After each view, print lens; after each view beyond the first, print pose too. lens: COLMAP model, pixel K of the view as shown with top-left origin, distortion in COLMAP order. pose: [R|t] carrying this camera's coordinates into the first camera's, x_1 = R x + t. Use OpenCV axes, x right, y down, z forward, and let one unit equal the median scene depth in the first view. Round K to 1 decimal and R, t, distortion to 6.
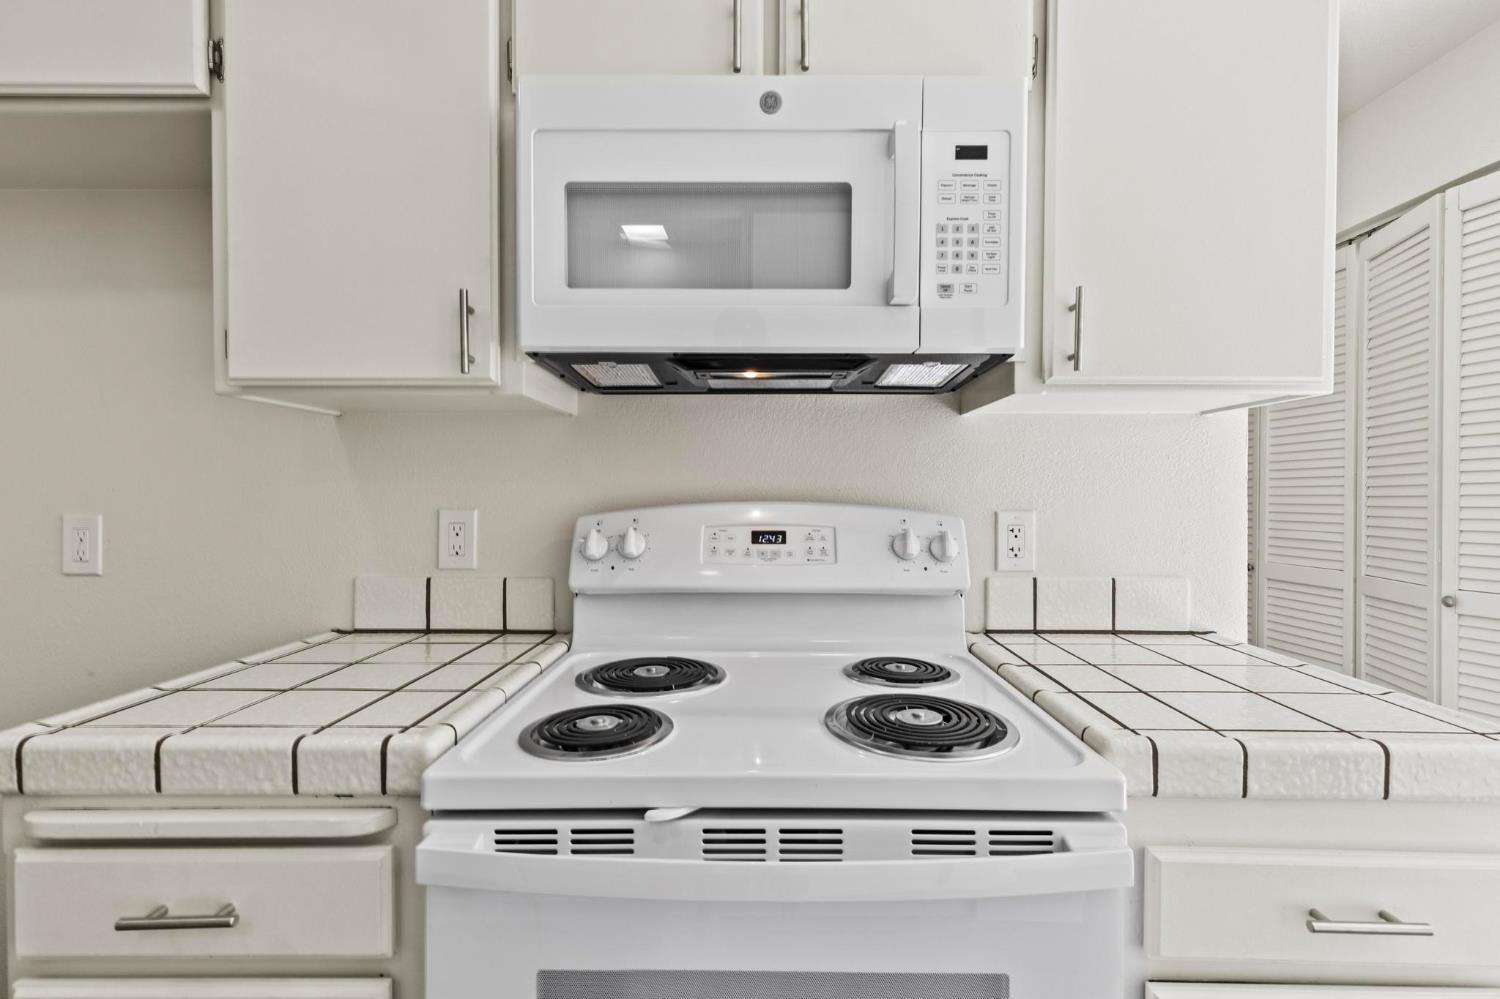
lens RADIAL K [[687.3, 0, 745.8], [0, 687.3, 496.5], [0, 0, 1]] dist [0.000903, -0.001202]
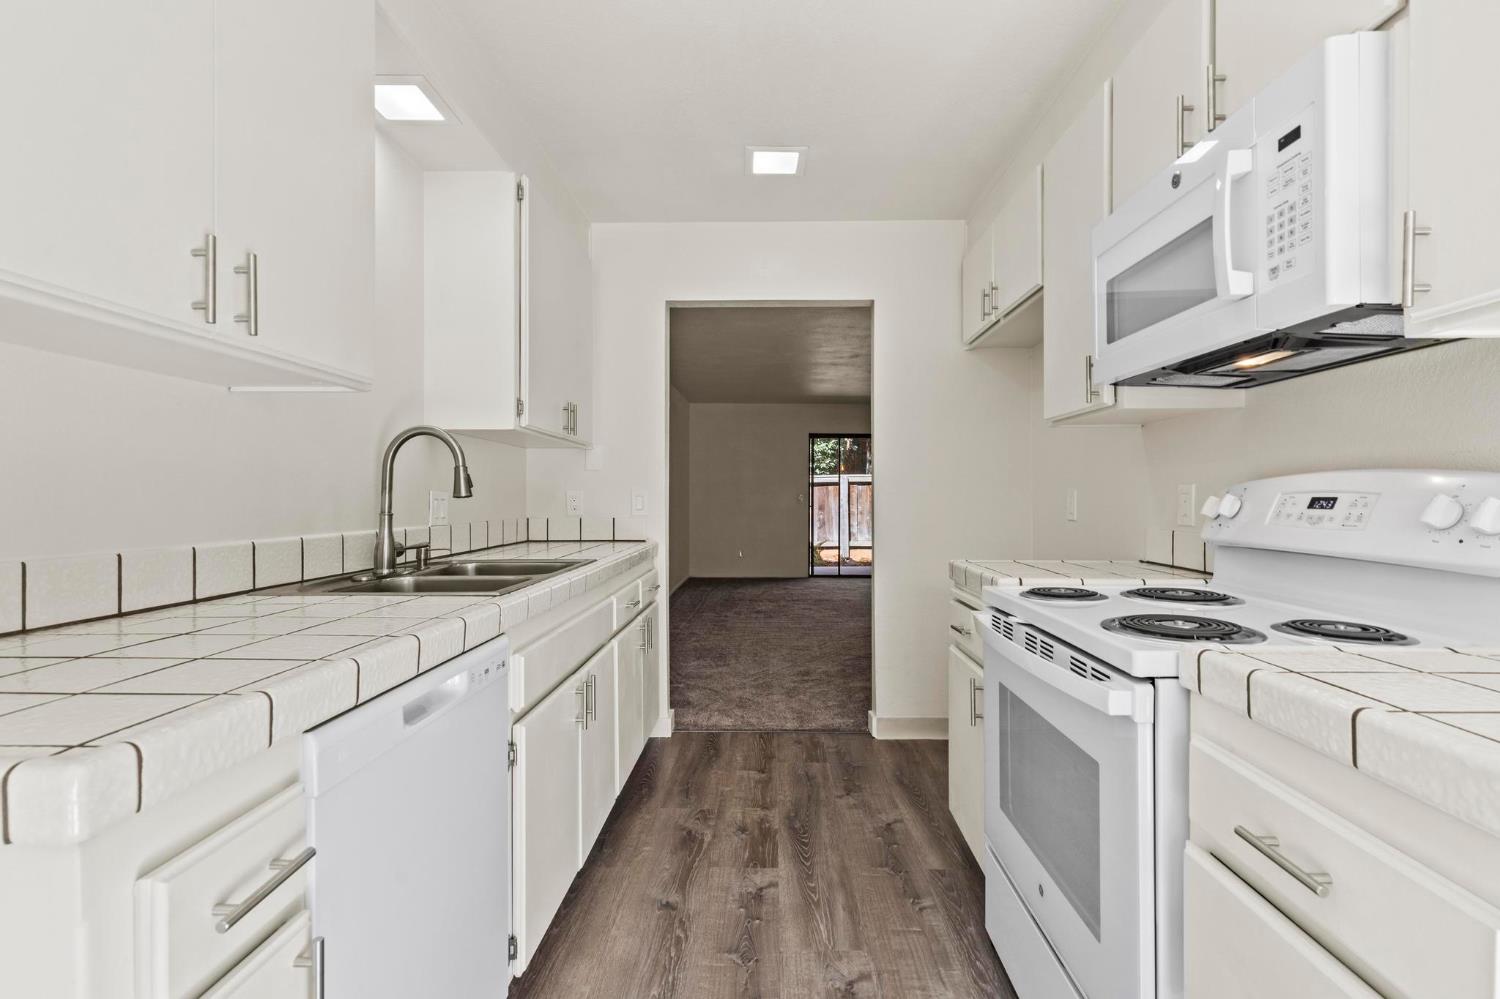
lens RADIAL K [[687.3, 0, 751.9], [0, 687.3, 497.2], [0, 0, 1]] dist [0.000903, -0.001202]
pose [[-0.014296, 0.001647, -0.999896, 1.422173], [-0.004141, 0.999990, 0.001706, 0.066983], [0.999889, 0.004165, -0.014289, 0.168729]]
